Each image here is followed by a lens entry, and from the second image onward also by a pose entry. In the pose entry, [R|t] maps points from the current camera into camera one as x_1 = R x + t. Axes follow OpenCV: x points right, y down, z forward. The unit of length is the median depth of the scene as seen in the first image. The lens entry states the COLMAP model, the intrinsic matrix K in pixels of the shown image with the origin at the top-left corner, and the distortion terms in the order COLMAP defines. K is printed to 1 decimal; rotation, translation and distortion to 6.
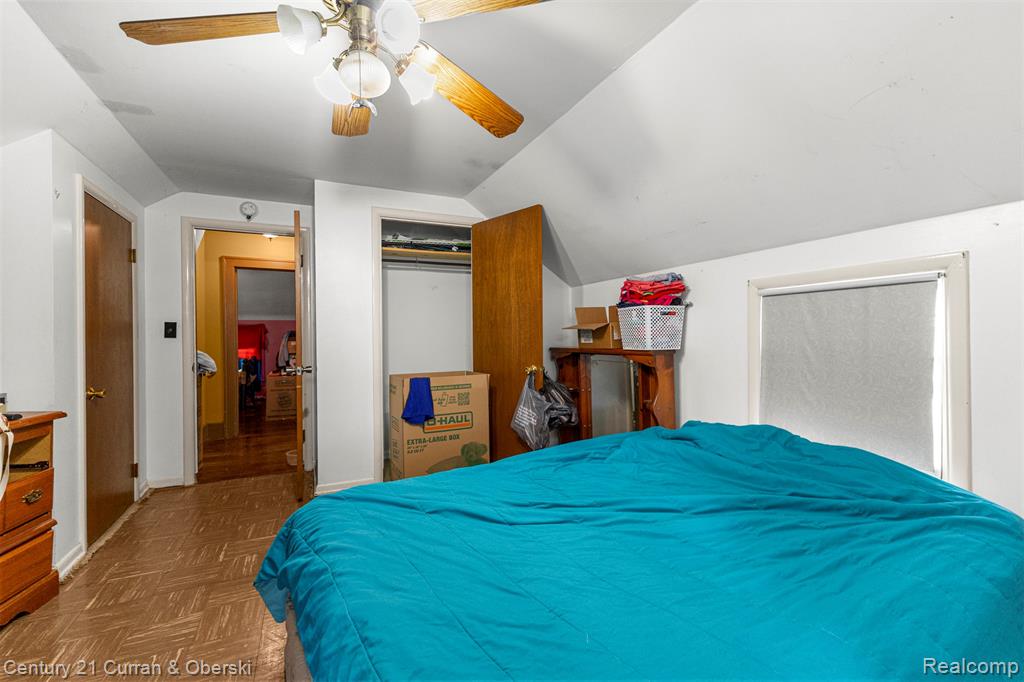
lens RADIAL K [[448.5, 0, 512.2], [0, 448.5, 336.7], [0, 0, 1]] dist [0.002597, -0.004629]
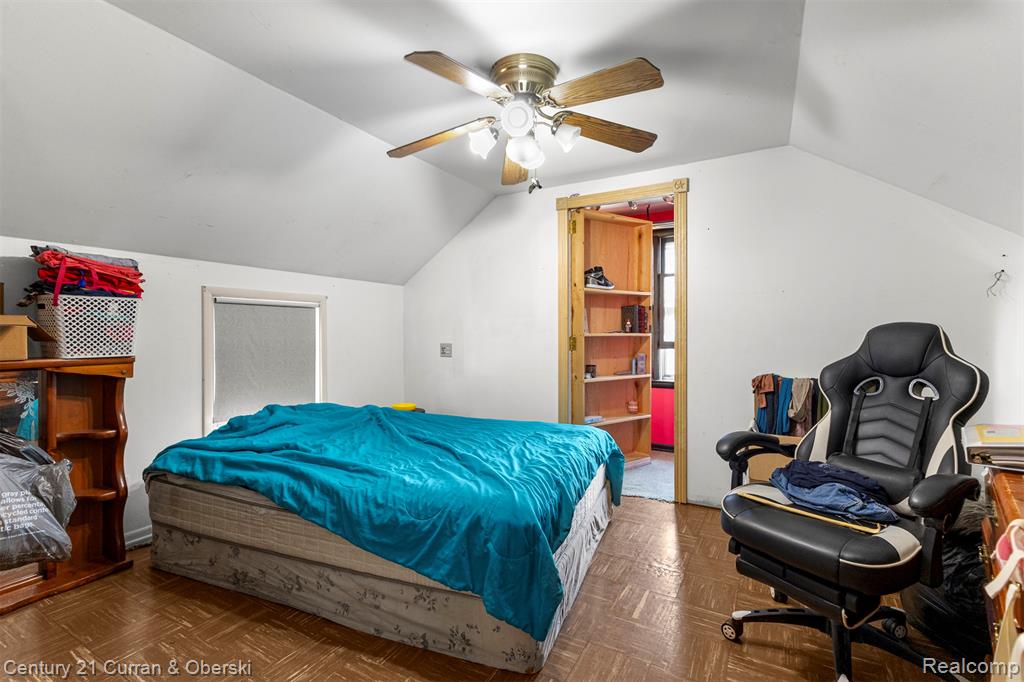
lens RADIAL K [[448.5, 0, 514.0], [0, 448.5, 337.6], [0, 0, 1]] dist [0.002597, -0.004629]
pose [[-0.590593, 0.002340, 0.806967, -0.779158], [0.009133, 0.999951, 0.003785, 0.001227], [-0.806918, 0.009605, -0.590585, 1.030742]]
